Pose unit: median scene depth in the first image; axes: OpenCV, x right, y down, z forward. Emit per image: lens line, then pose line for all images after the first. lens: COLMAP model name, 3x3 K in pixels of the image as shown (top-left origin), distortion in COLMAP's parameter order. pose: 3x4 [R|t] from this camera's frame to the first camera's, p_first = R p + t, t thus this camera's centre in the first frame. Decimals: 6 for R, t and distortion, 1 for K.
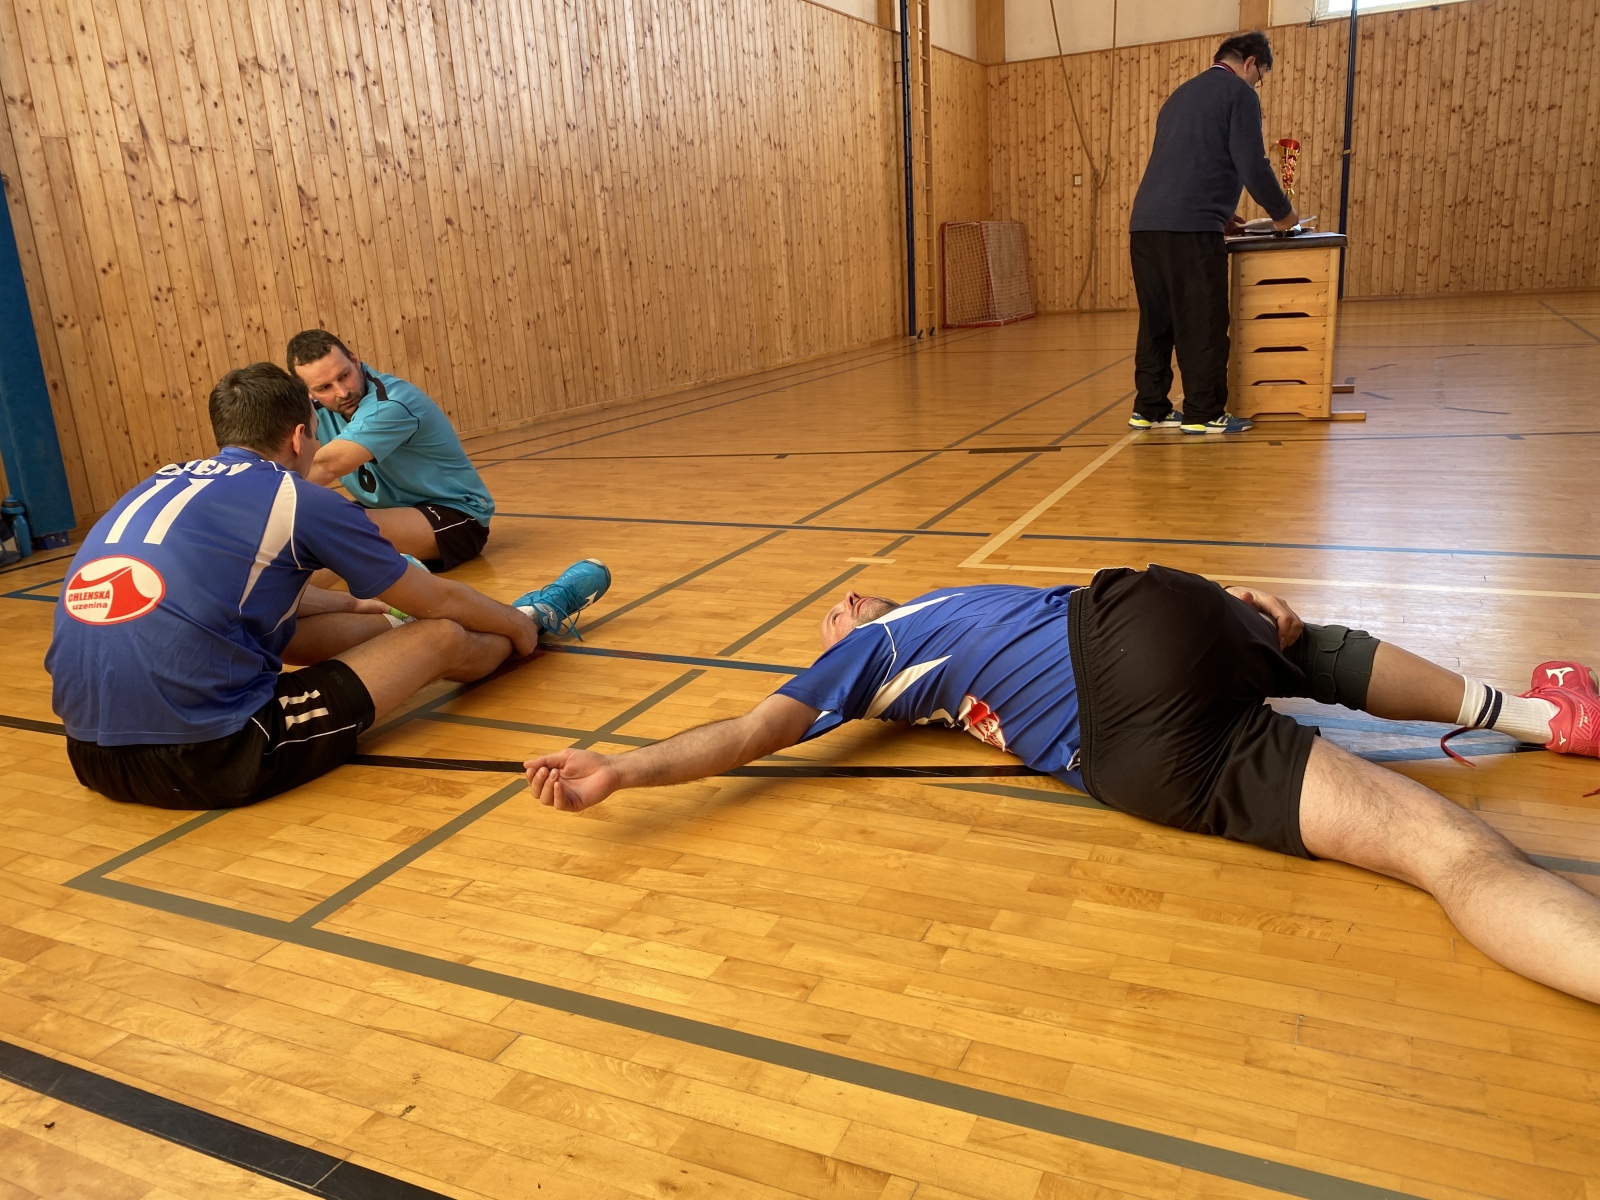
lens RADIAL K [[1215.5, 0, 786.3], [0, 1215.5, 599.5], [0, 0, 1]] dist [0.016360, -0.016825]
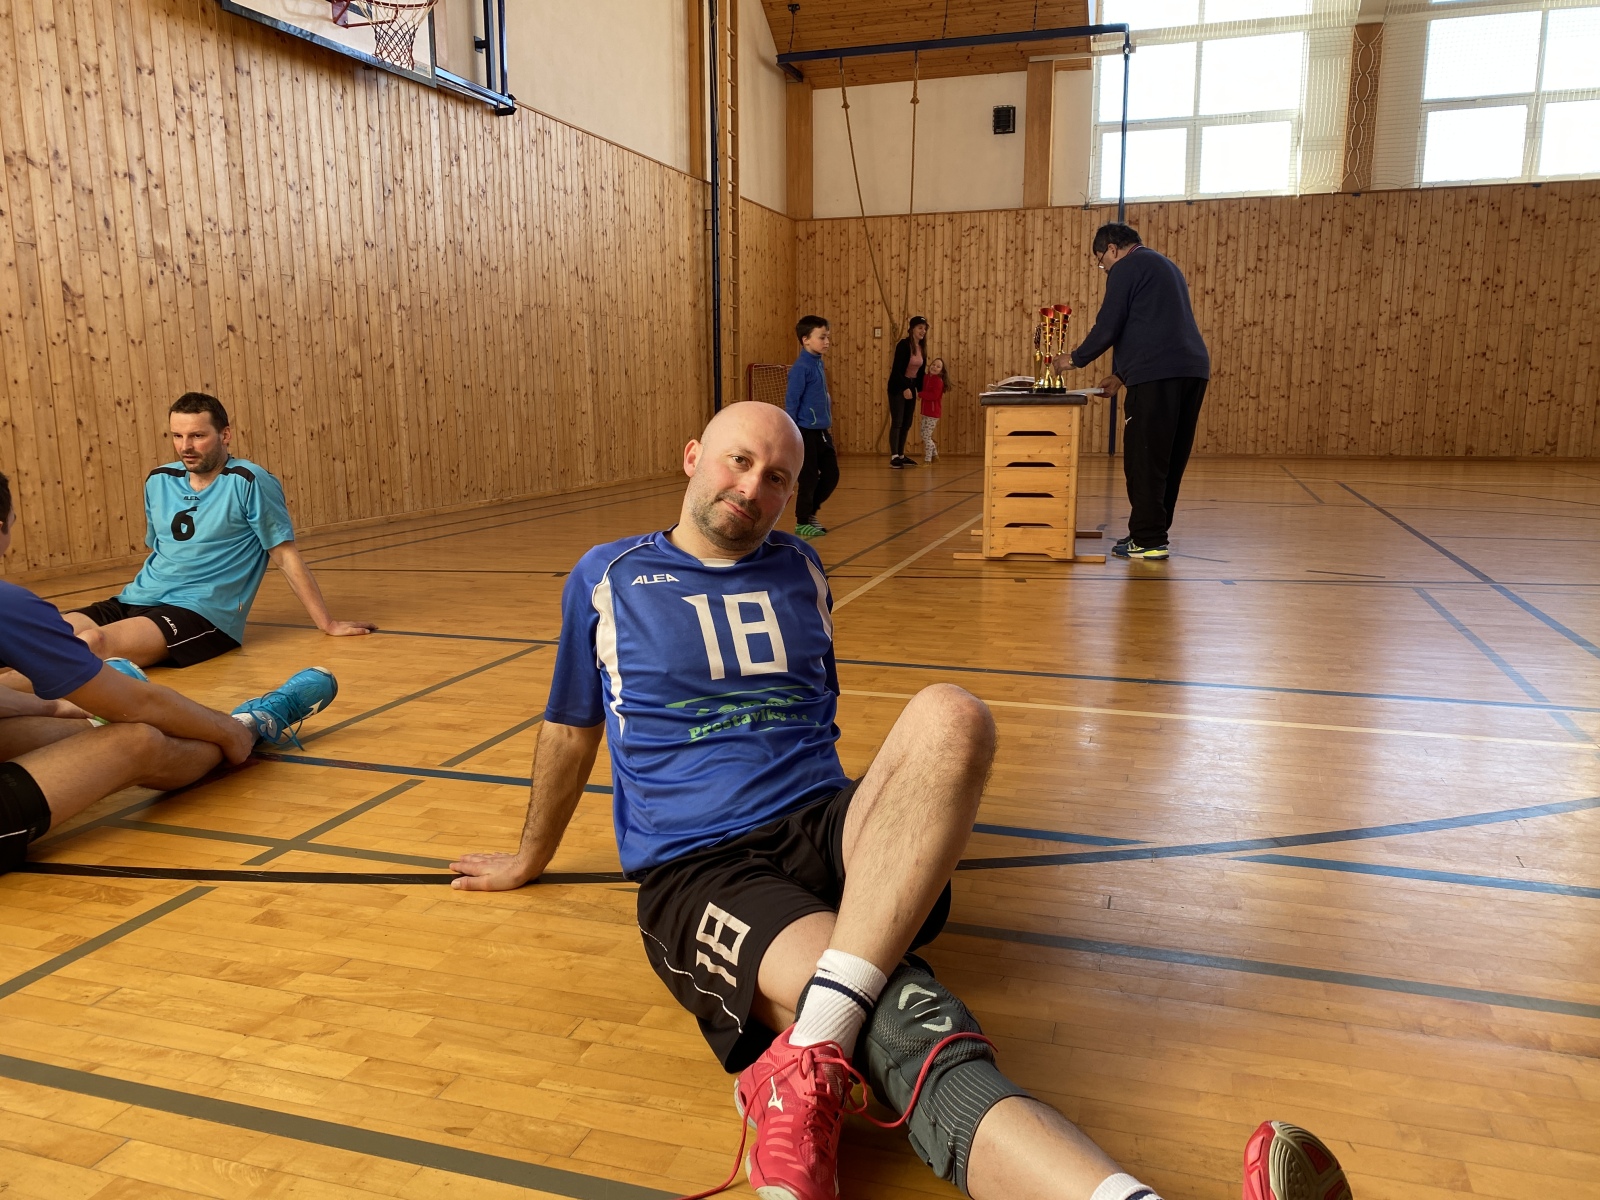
lens RADIAL K [[1215.5, 0, 794.5], [0, 1215.5, 610.6], [0, 0, 1]] dist [0.016360, -0.016825]
pose [[0.988115, 0.032694, 0.150202, 0.031222], [-0.018190, 0.995124, -0.096940, 0.004342], [-0.152639, 0.093055, 0.983891, -0.017291]]
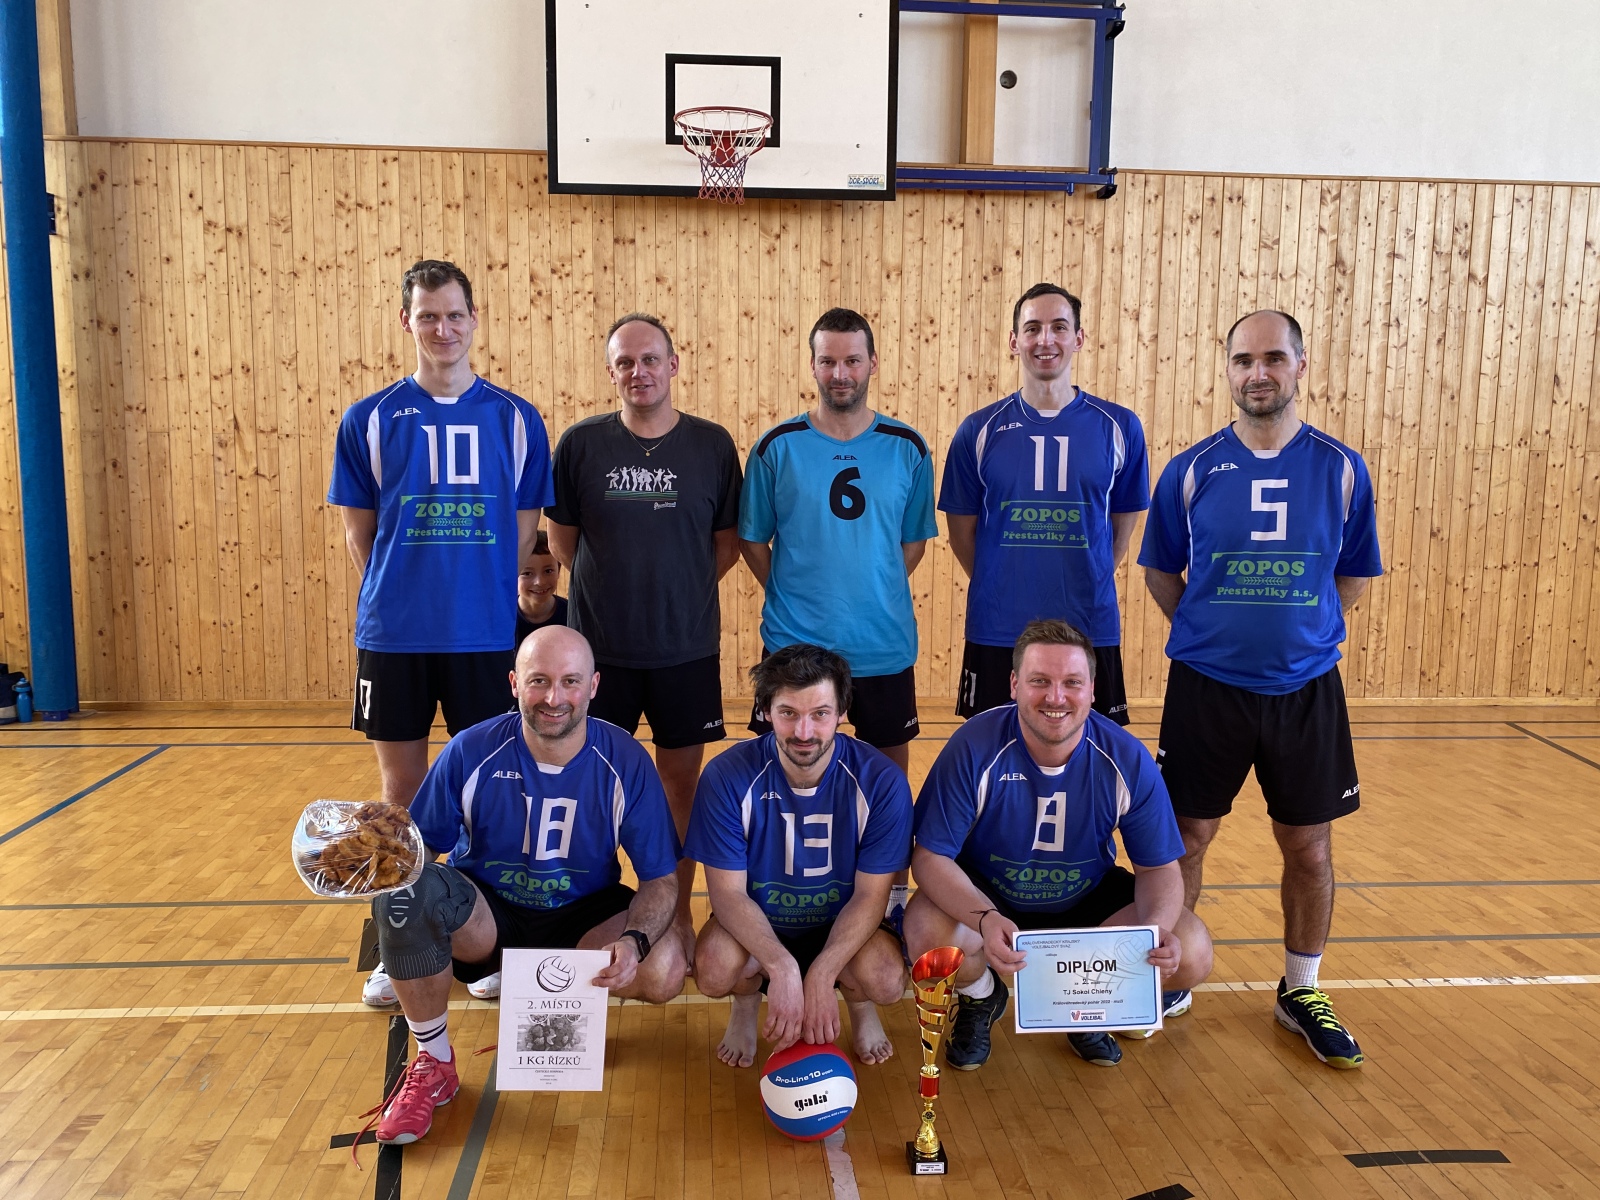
lens RADIAL K [[1215.5, 0, 810.4], [0, 1215.5, 606.8], [0, 0, 1]] dist [0.016360, -0.016825]
pose [[0.521020, 0.166388, -0.837170, 0.639966], [-0.269802, 0.962631, 0.023410, -0.280204], [0.809781, 0.213673, 0.546442, 0.592886]]
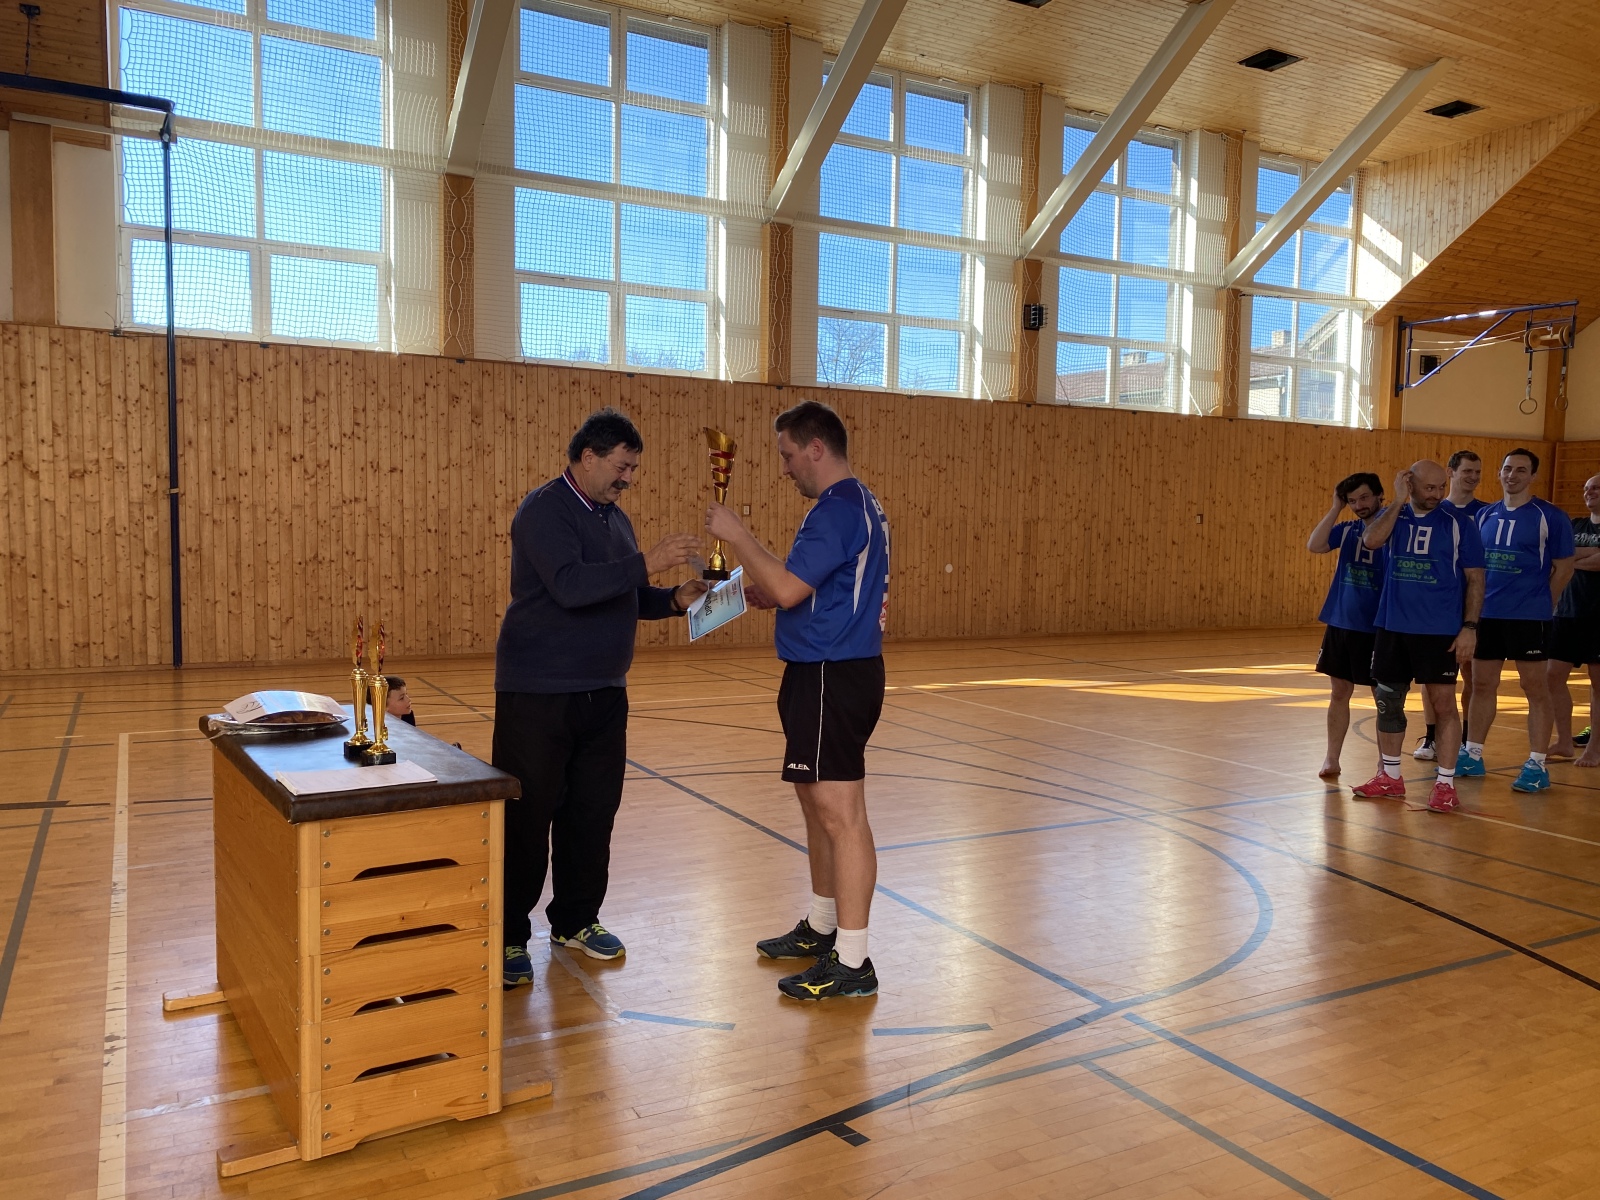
lens RADIAL K [[1215.5, 0, 788.8], [0, 1215.5, 611.2], [0, 0, 1]] dist [0.016360, -0.016825]
pose [[0.579210, 0.015438, 0.815032, 0.068281], [0.164913, 0.976928, -0.135702, -0.207980], [-0.798323, 0.213009, 0.563301, 0.437129]]
